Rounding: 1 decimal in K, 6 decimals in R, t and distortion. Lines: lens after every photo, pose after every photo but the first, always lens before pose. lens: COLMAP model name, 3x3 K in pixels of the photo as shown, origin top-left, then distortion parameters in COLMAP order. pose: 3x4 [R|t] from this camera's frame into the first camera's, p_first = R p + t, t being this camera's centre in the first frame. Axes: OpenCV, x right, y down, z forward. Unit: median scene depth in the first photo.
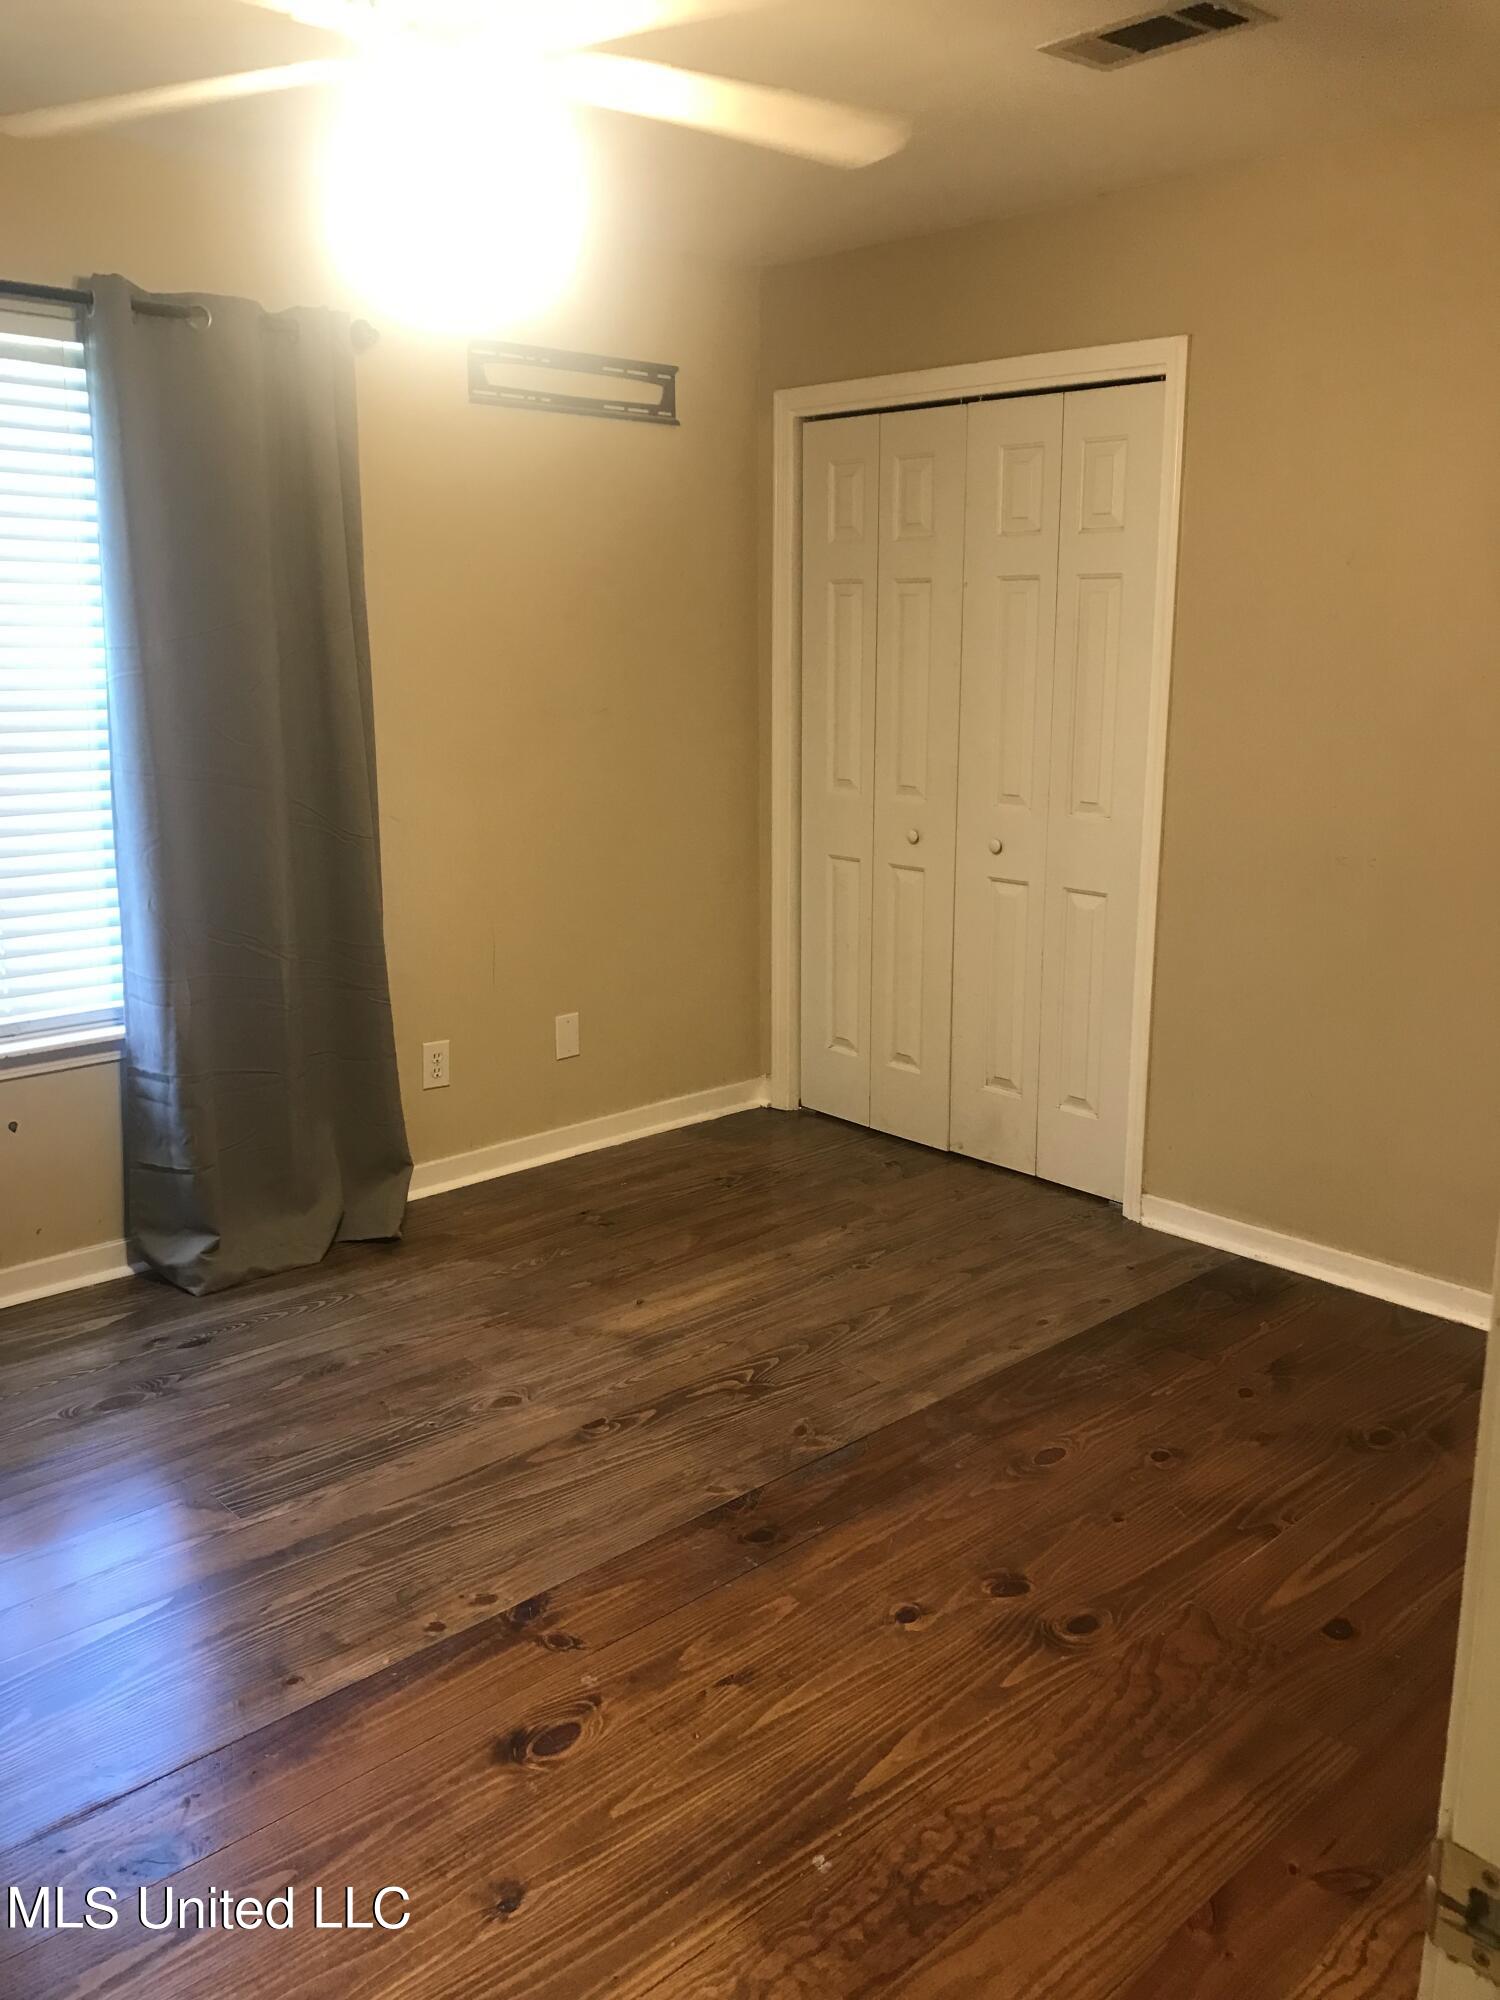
lens RADIAL K [[1630.0, 0, 755.2], [0, 1630.0, 1001.4], [0, 0, 1]] dist [0.026242, -0.000439]
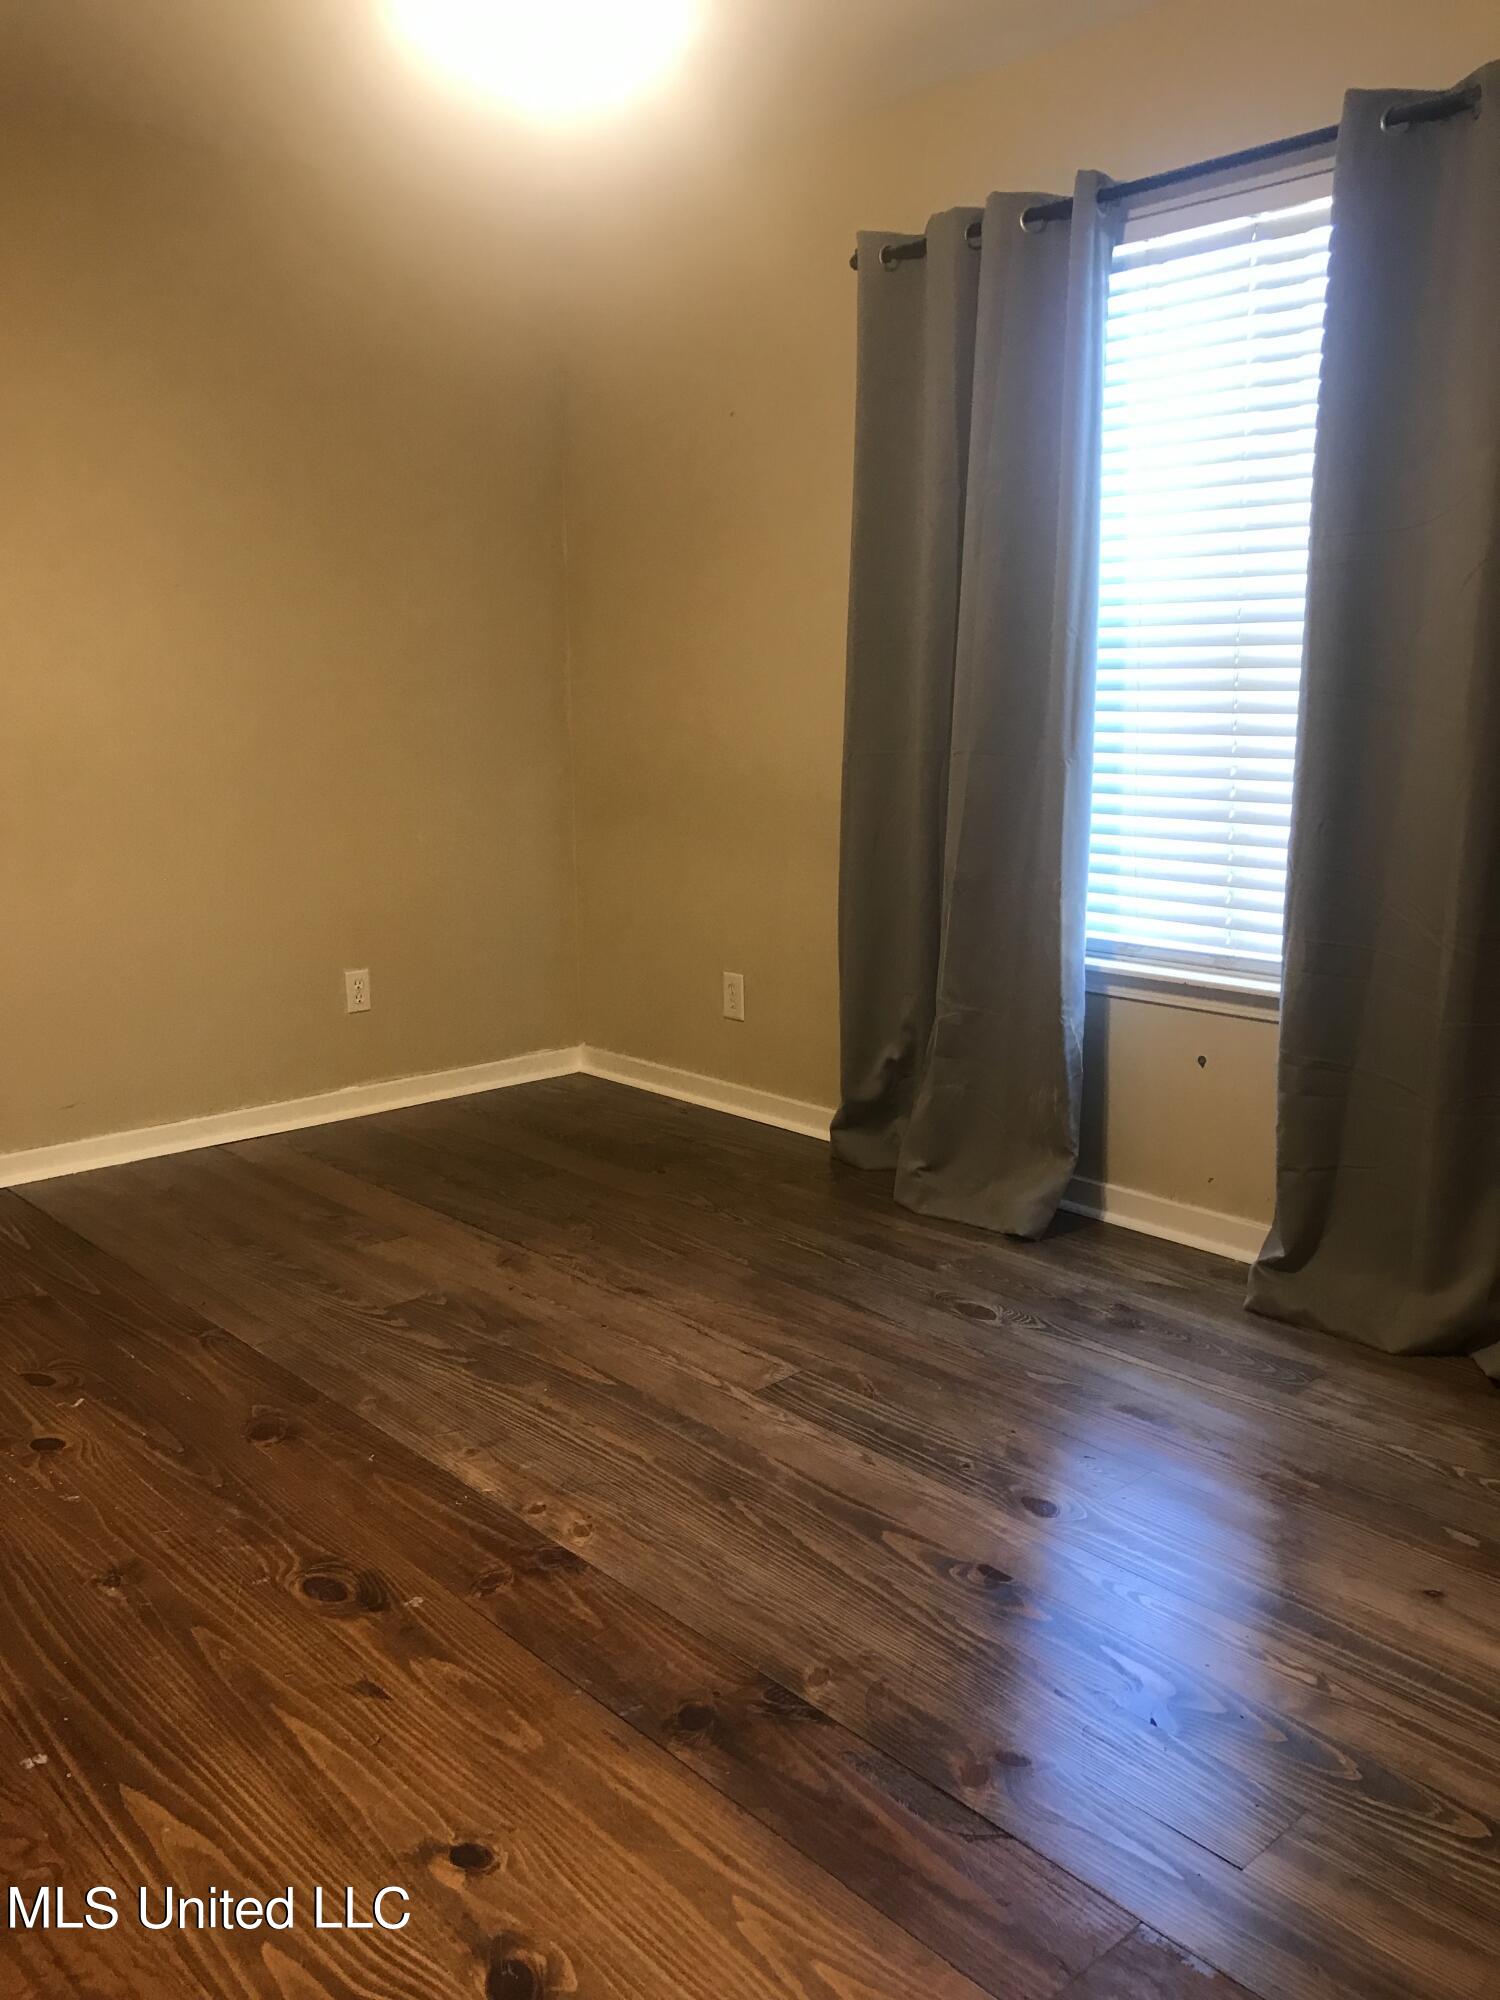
lens RADIAL K [[1630.0, 0, 754.8], [0, 1630.0, 996.7], [0, 0, 1]] dist [0.026242, -0.000439]
pose [[-0.019281, 0.177171, -0.983991, 0.677491], [-0.211617, 0.961154, 0.177206, -0.102444], [0.977163, 0.211646, 0.018960, 1.014698]]
